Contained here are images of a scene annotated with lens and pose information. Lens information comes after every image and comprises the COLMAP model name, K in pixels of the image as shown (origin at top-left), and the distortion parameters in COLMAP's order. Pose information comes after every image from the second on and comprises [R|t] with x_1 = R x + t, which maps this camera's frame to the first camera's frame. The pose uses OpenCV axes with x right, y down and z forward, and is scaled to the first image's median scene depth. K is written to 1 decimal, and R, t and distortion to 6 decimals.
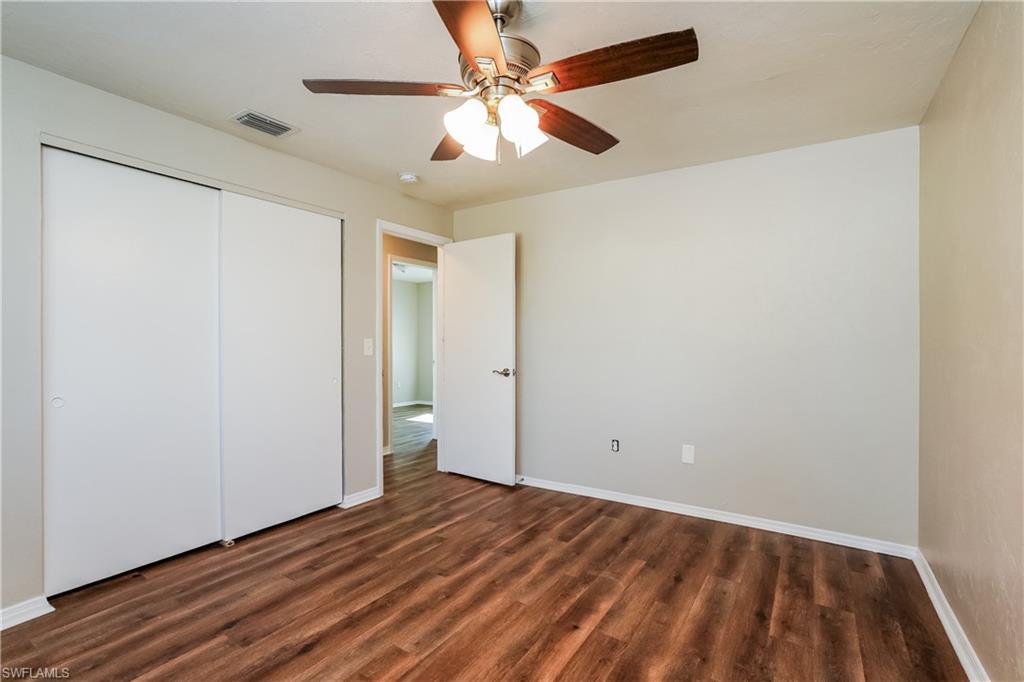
lens RADIAL K [[472.4, 0, 511.4], [0, 472.4, 341.8], [0, 0, 1]] dist [-0.003522, 0.000031]
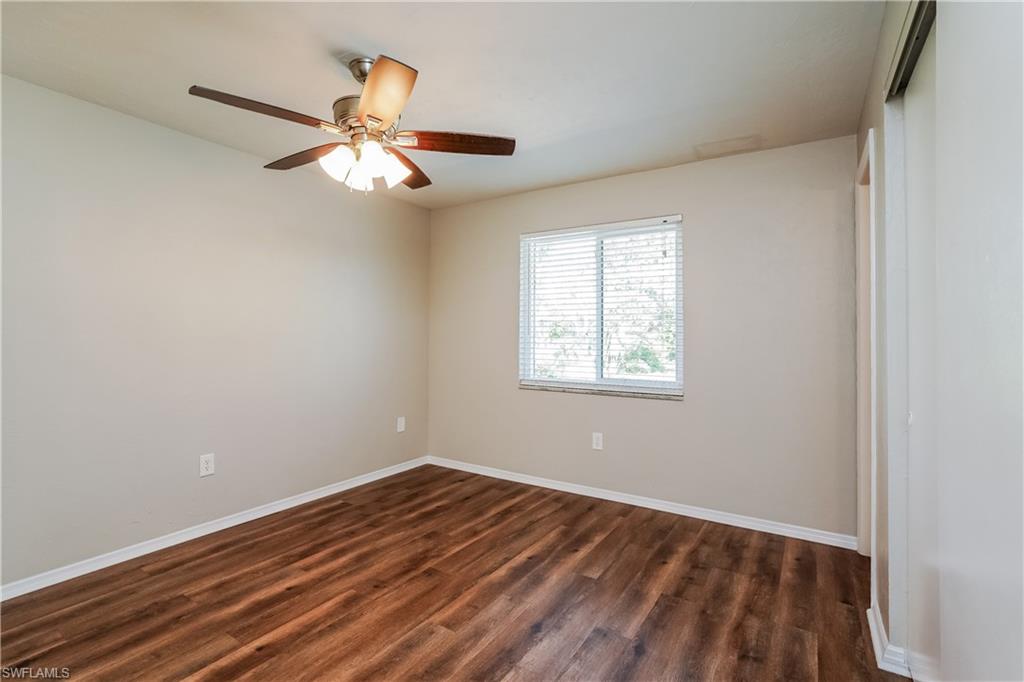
lens RADIAL K [[472.4, 0, 512.8], [0, 472.4, 339.2], [0, 0, 1]] dist [-0.003522, 0.000031]
pose [[-0.999999, -0.001418, 0.000076, -0.370064], [-0.001419, 0.999996, -0.002324, 0.005246], [-0.000073, -0.002324, -0.999997, 2.003382]]
